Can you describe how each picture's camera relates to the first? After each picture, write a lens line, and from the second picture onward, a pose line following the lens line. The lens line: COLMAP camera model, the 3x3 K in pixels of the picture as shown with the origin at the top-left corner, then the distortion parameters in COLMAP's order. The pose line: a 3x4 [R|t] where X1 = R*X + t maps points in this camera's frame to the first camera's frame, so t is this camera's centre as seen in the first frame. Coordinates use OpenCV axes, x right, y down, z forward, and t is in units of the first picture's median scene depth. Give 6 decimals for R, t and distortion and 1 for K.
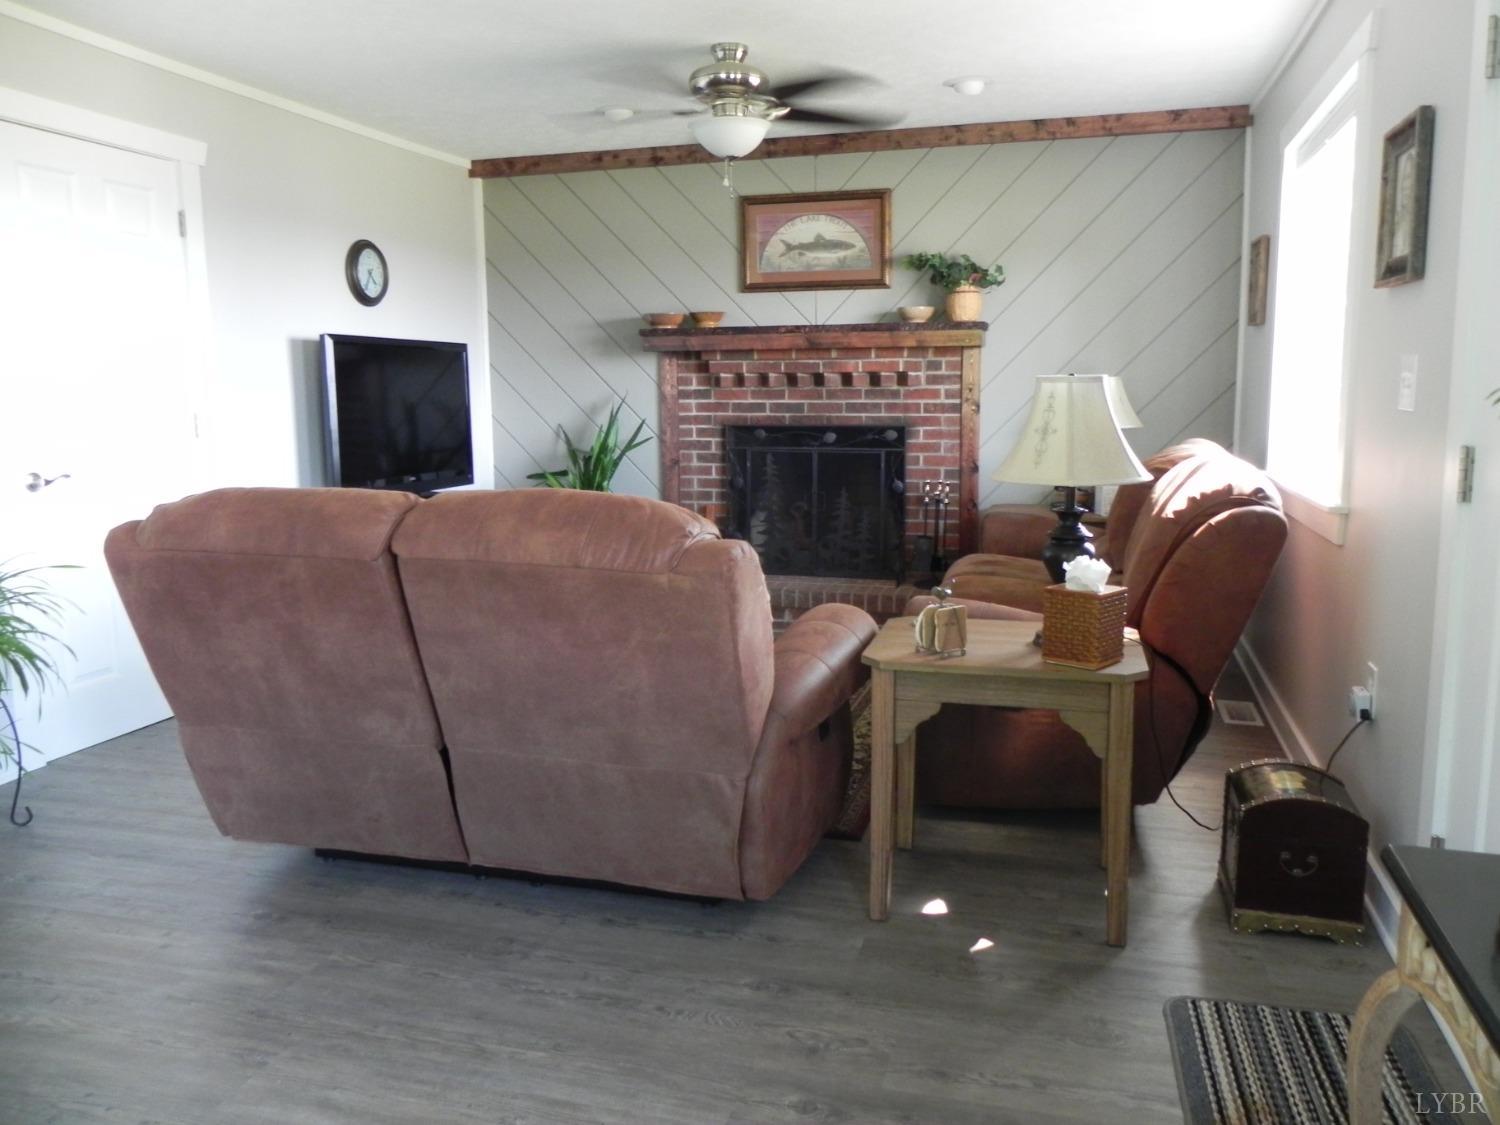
lens RADIAL K [[1119.5, 0, 756.7], [0, 1119.5, 561.0], [0, 0, 1]] dist [-0.013863, 0.007267]
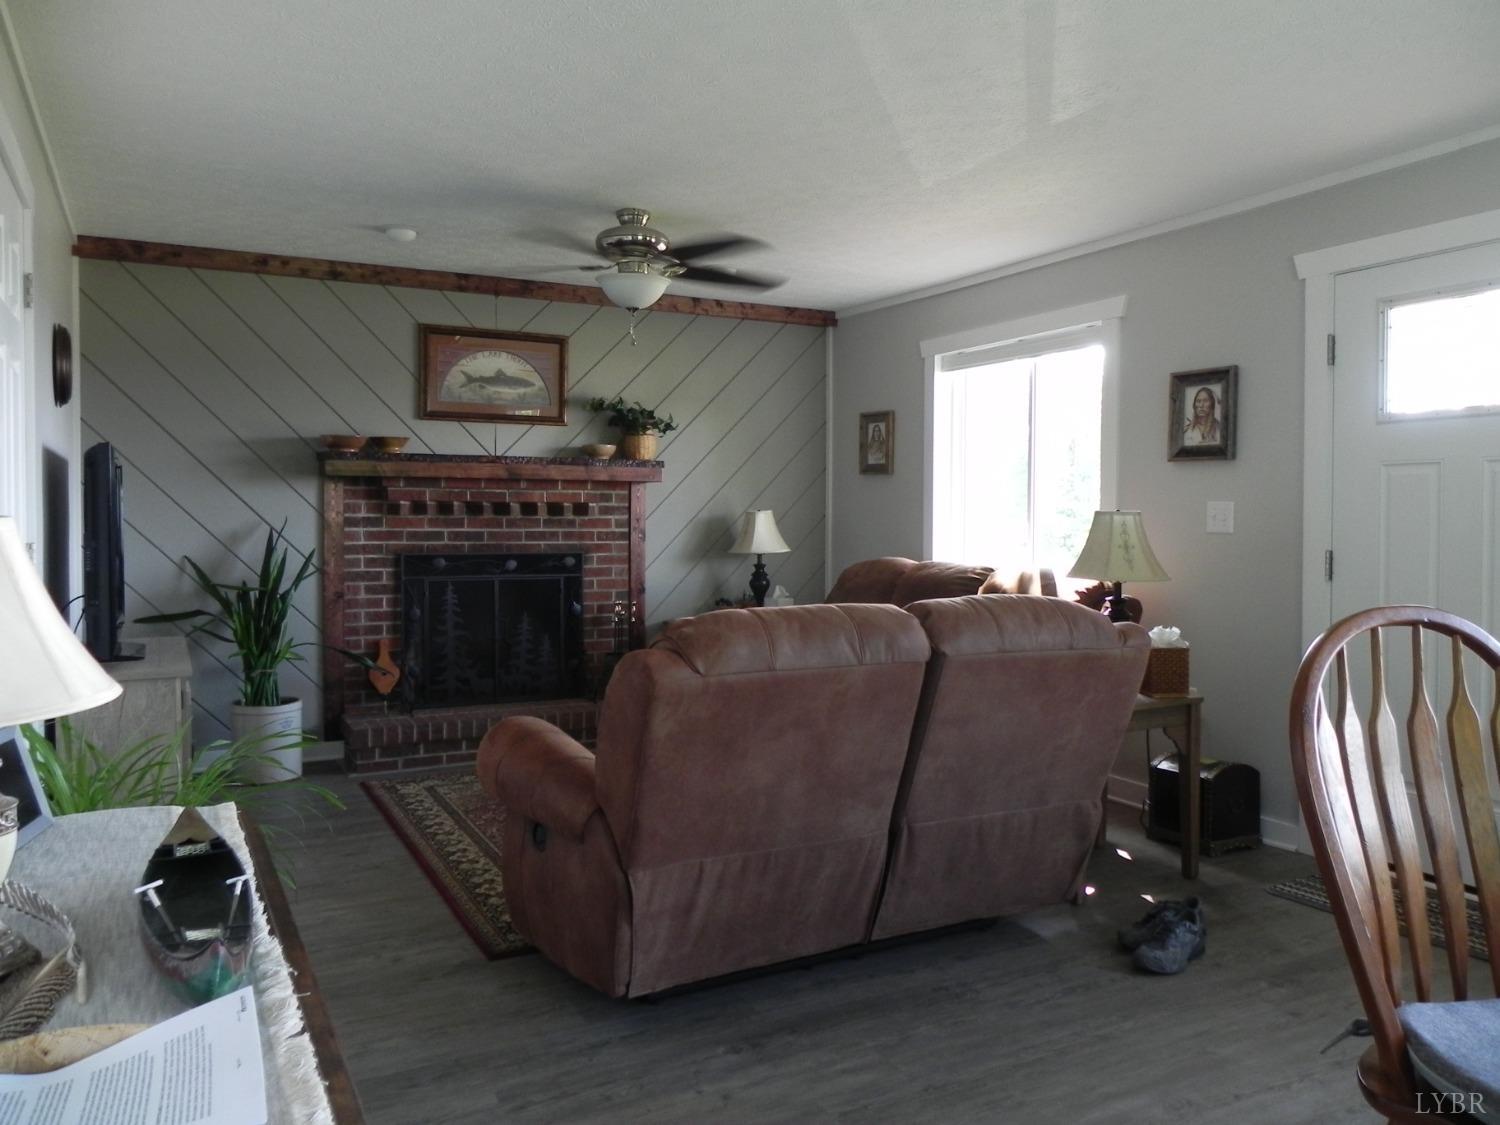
lens RADIAL K [[1119.5, 0, 753.2], [0, 1119.5, 554.8], [0, 0, 1]] dist [-0.013863, 0.007267]
pose [[0.722302, -0.013971, 0.691436, -0.488115], [0.095358, 0.992258, -0.079565, -0.017405], [-0.684972, 0.123404, 0.718042, 0.115357]]
